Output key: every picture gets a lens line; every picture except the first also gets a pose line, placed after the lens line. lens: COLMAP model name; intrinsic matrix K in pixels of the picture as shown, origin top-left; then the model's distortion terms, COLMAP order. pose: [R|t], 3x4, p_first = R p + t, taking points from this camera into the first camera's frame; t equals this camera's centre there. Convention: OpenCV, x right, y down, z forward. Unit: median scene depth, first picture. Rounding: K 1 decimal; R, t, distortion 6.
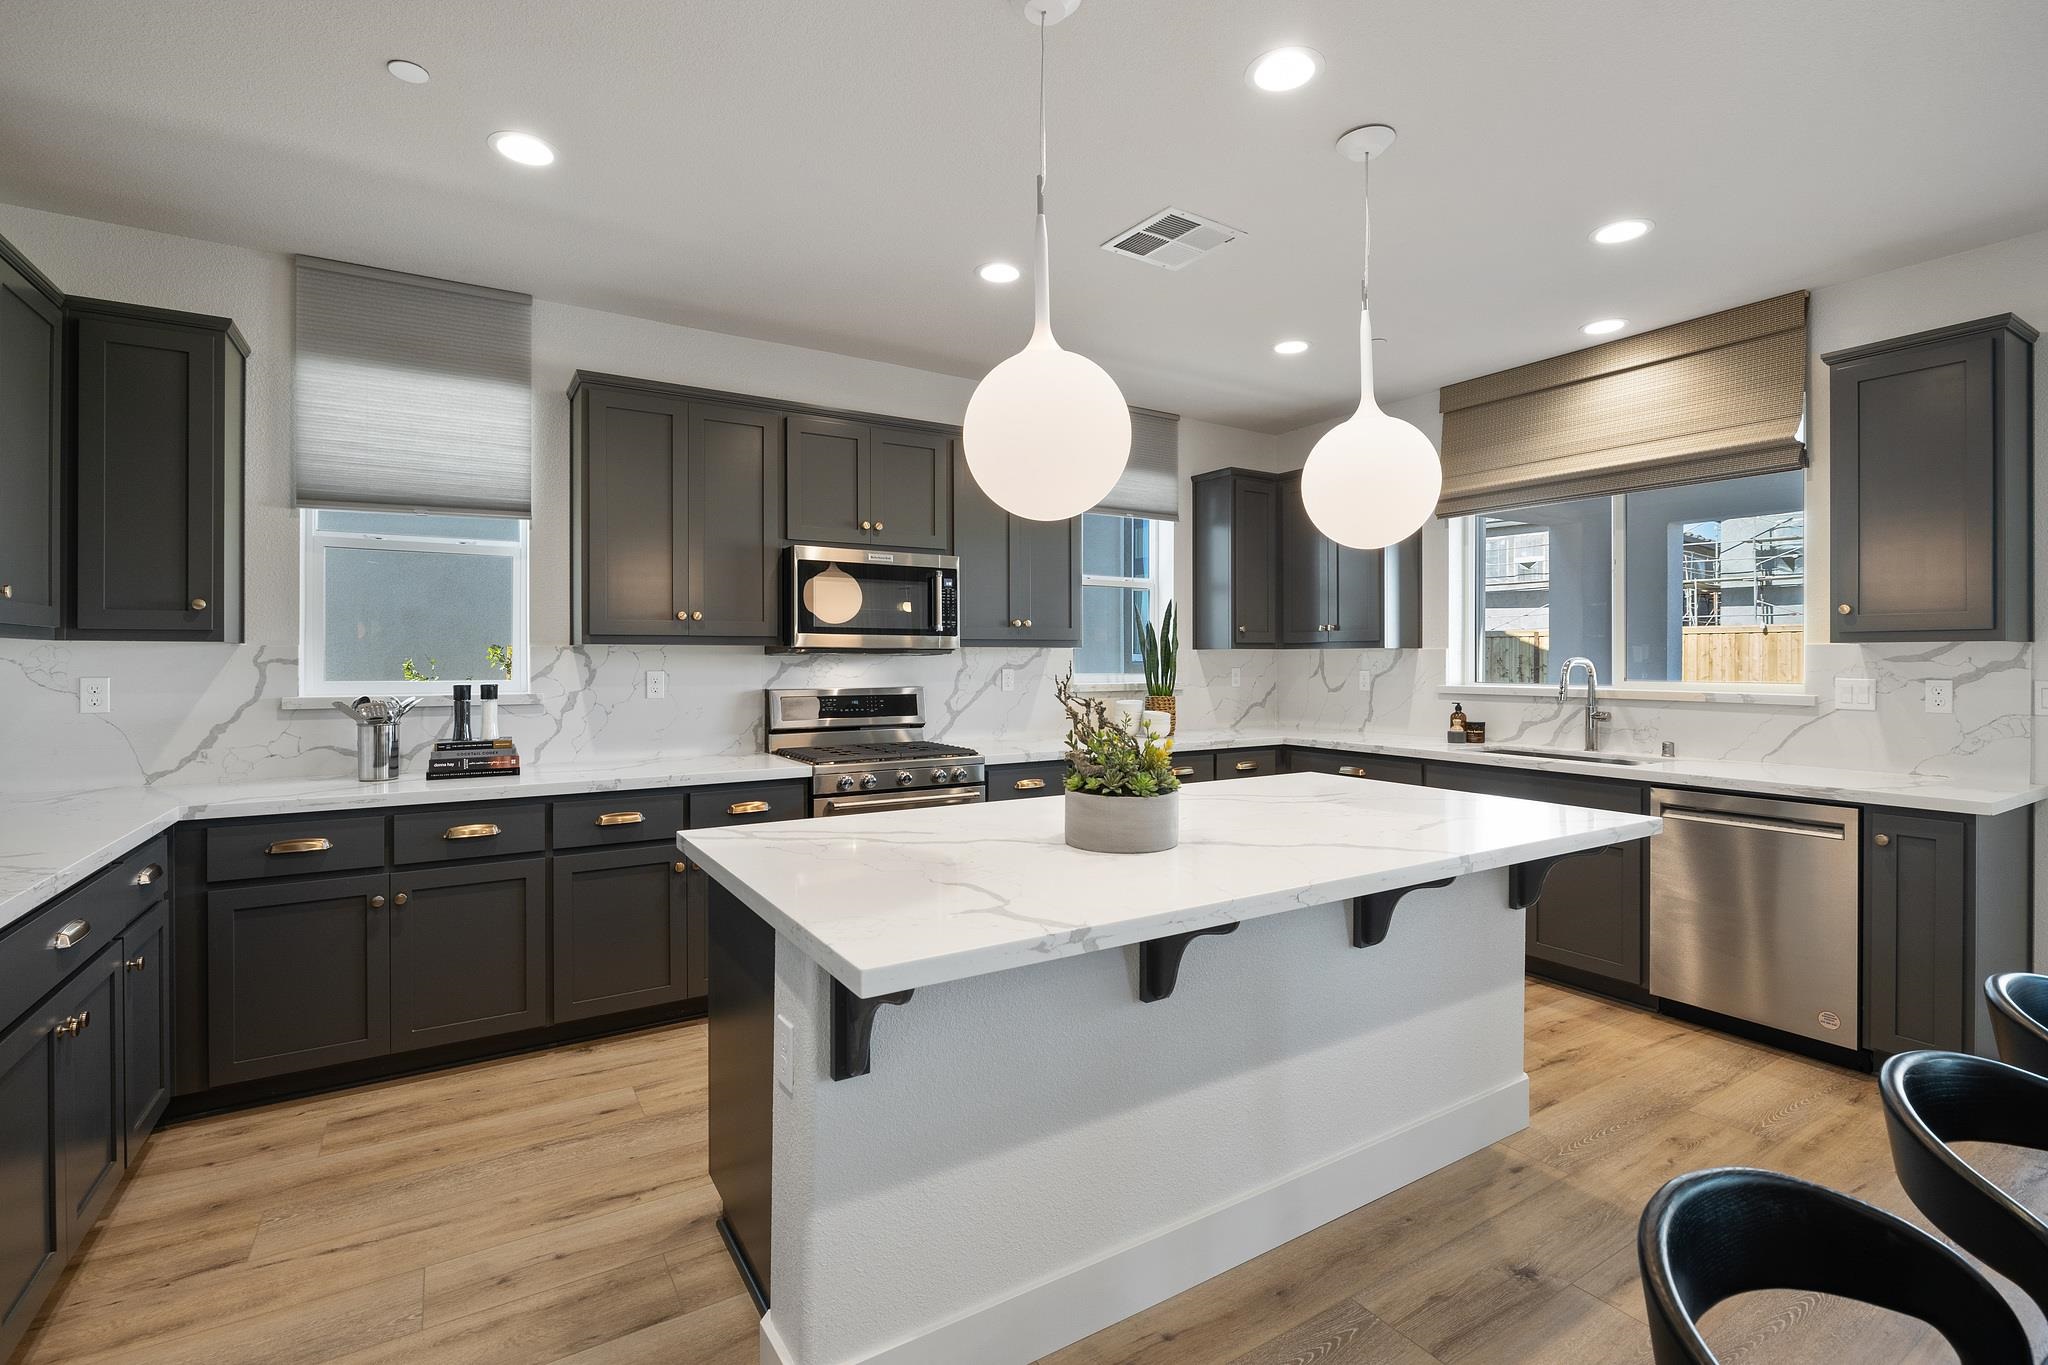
lens RADIAL K [[931.3, 0, 1041.6], [0, 931.3, 655.9], [0, 0, 1]] dist [-0.006638, -0.000166]
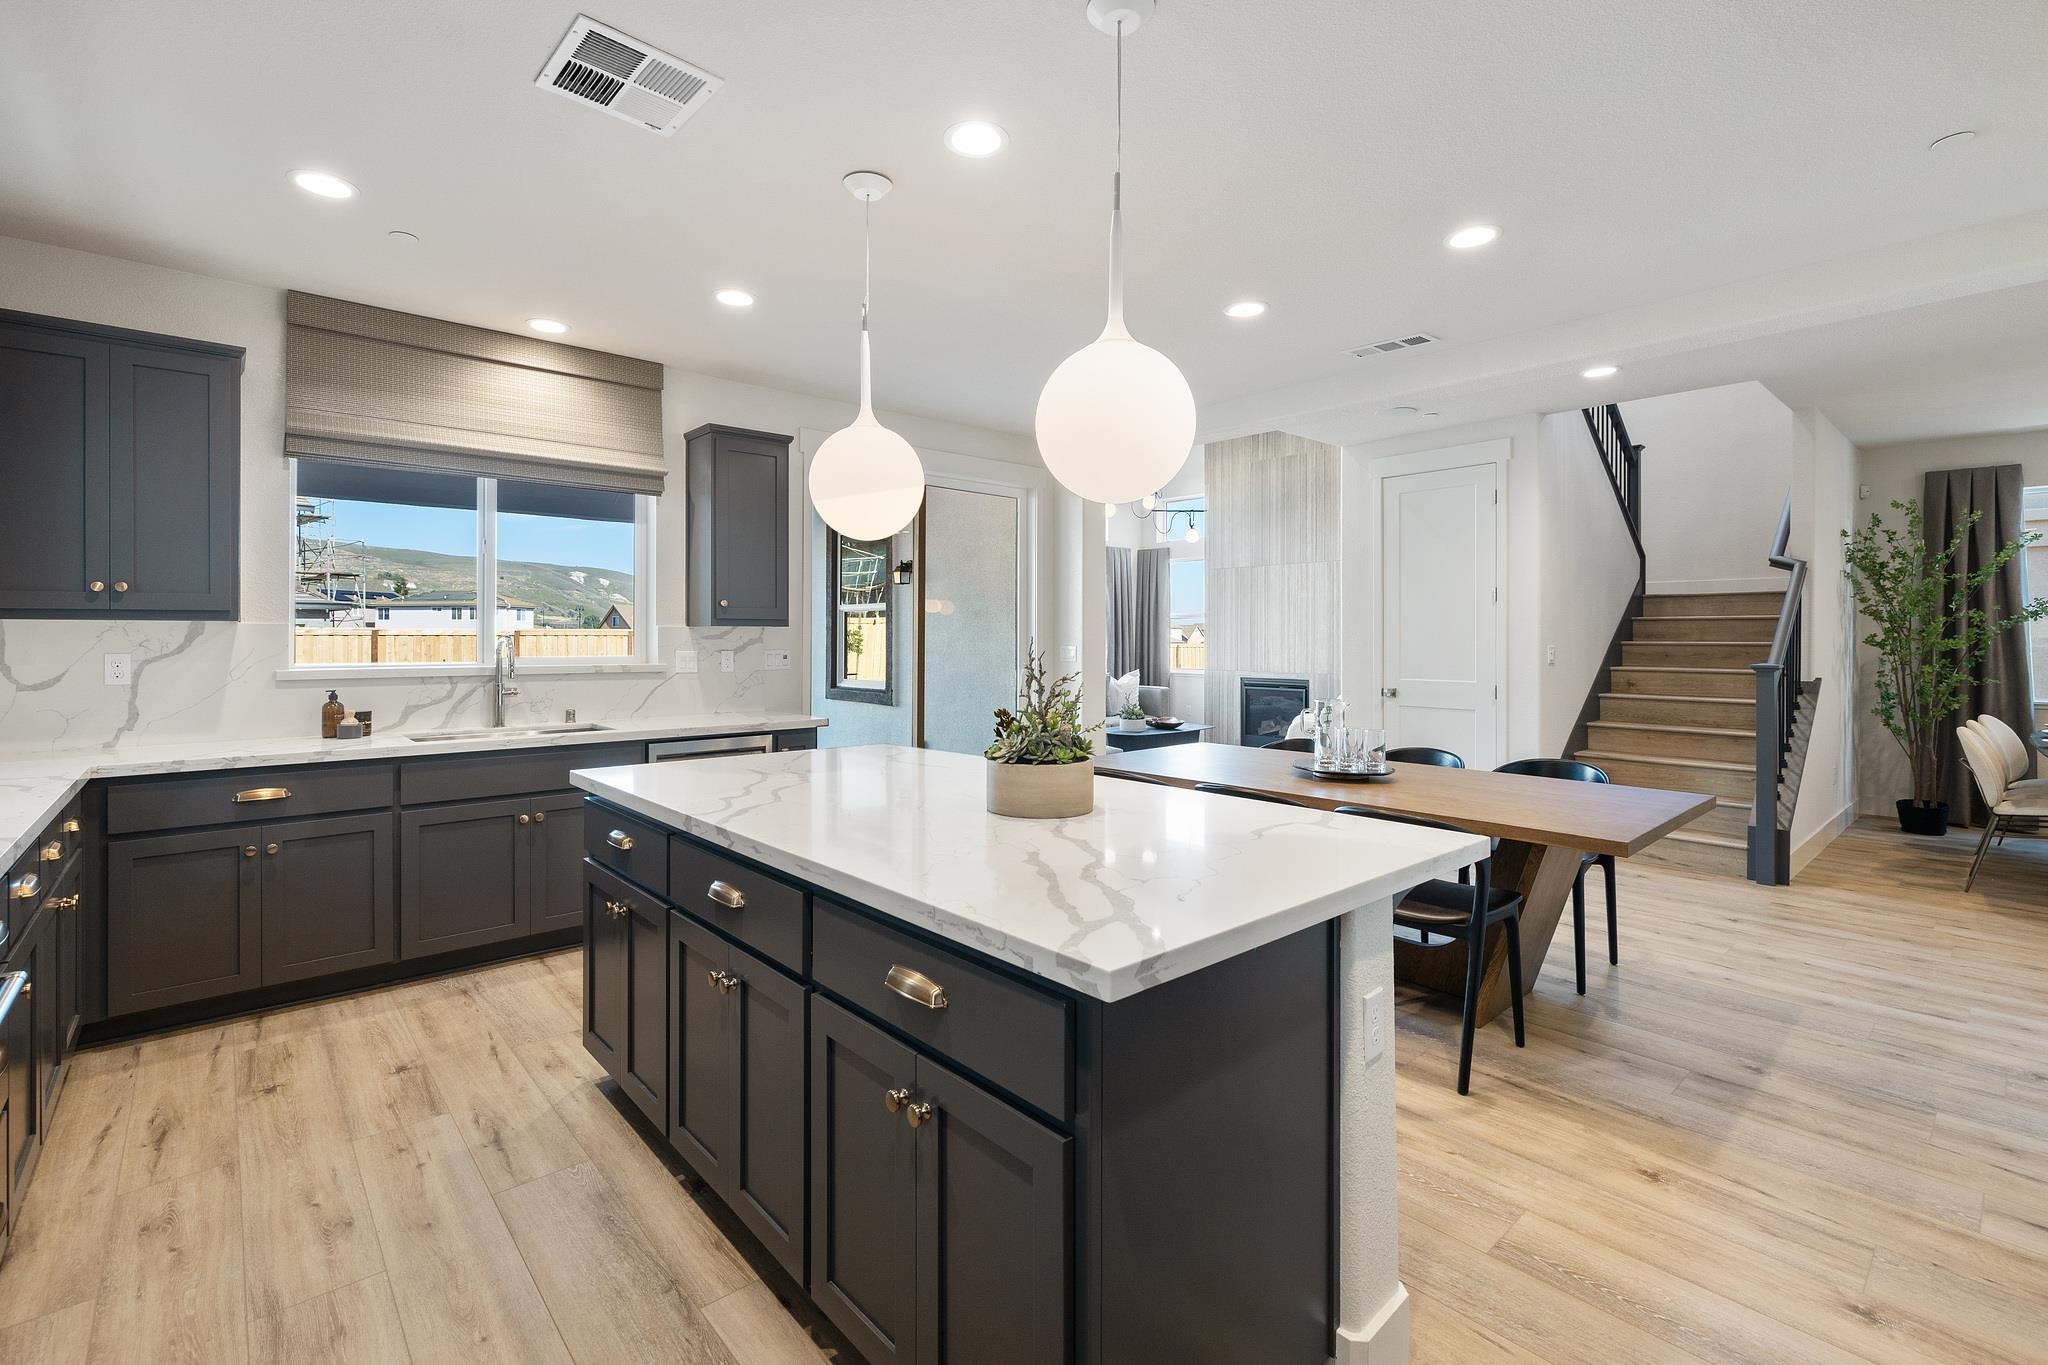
lens RADIAL K [[900.6, 0, 986.1], [0, 900.6, 643.5], [0, 0, 1]] dist [0.002710, -0.001004]
pose [[-0.130945, -0.005411, 0.991375, -0.465988], [-0.003197, 0.999982, 0.005036, 0.003714], [-0.991384, -0.002510, -0.130960, 0.605447]]
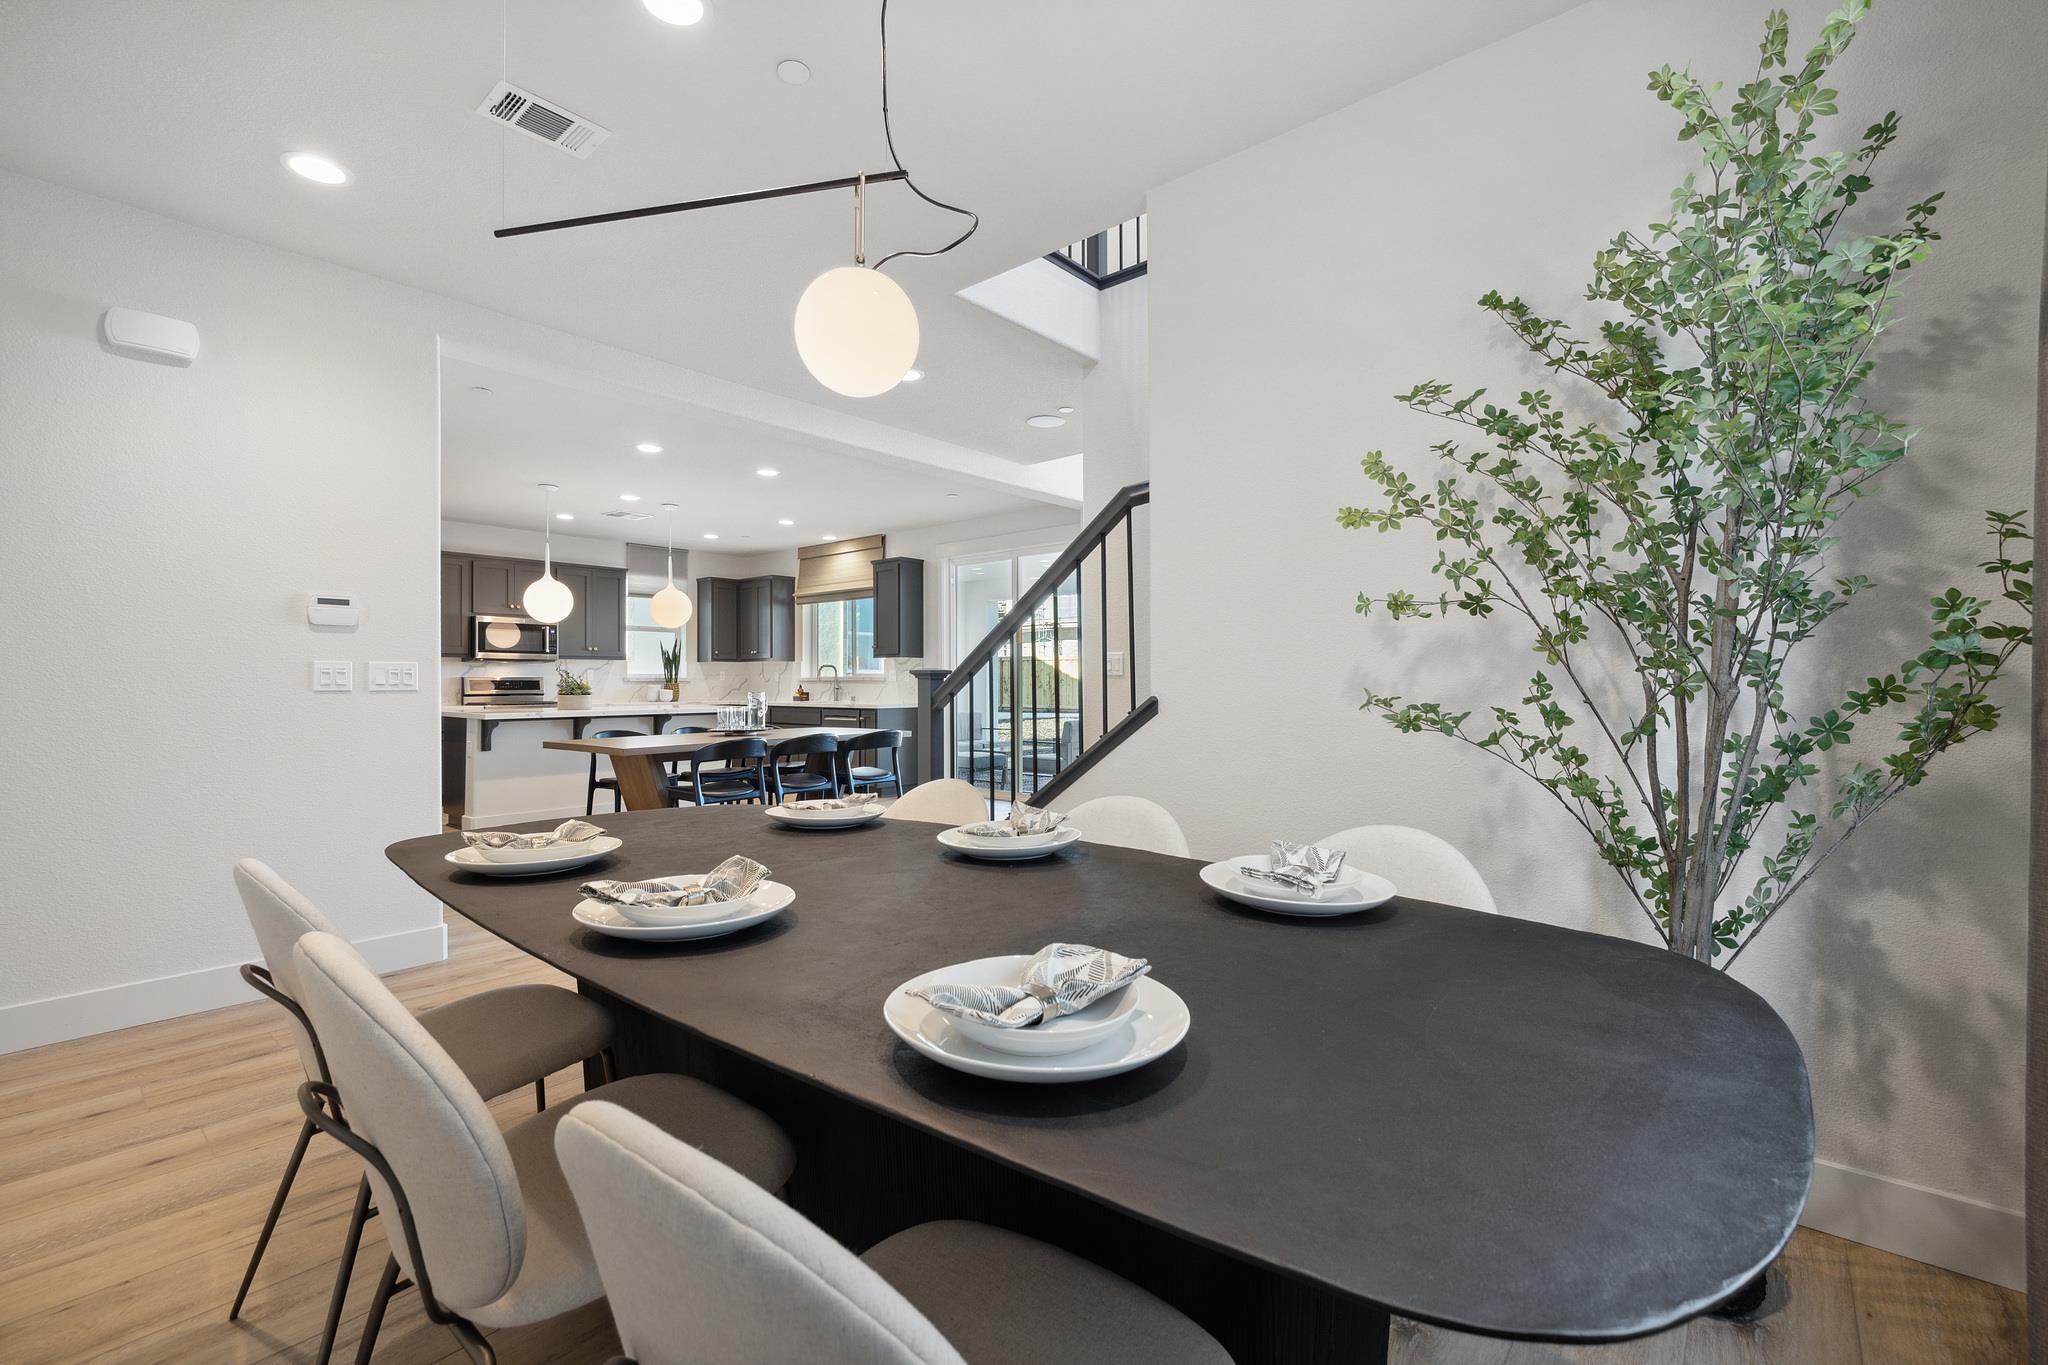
lens RADIAL K [[900.6, 0, 1045.7], [0, 900.6, 662.2], [0, 0, 1]] dist [0.002710, -0.001004]
pose [[0.955495, 0.004328, 0.294974, 0.420120], [0.001746, 0.999792, -0.020327, 0.047845], [-0.295001, 0.019937, 0.955289, -1.535418]]
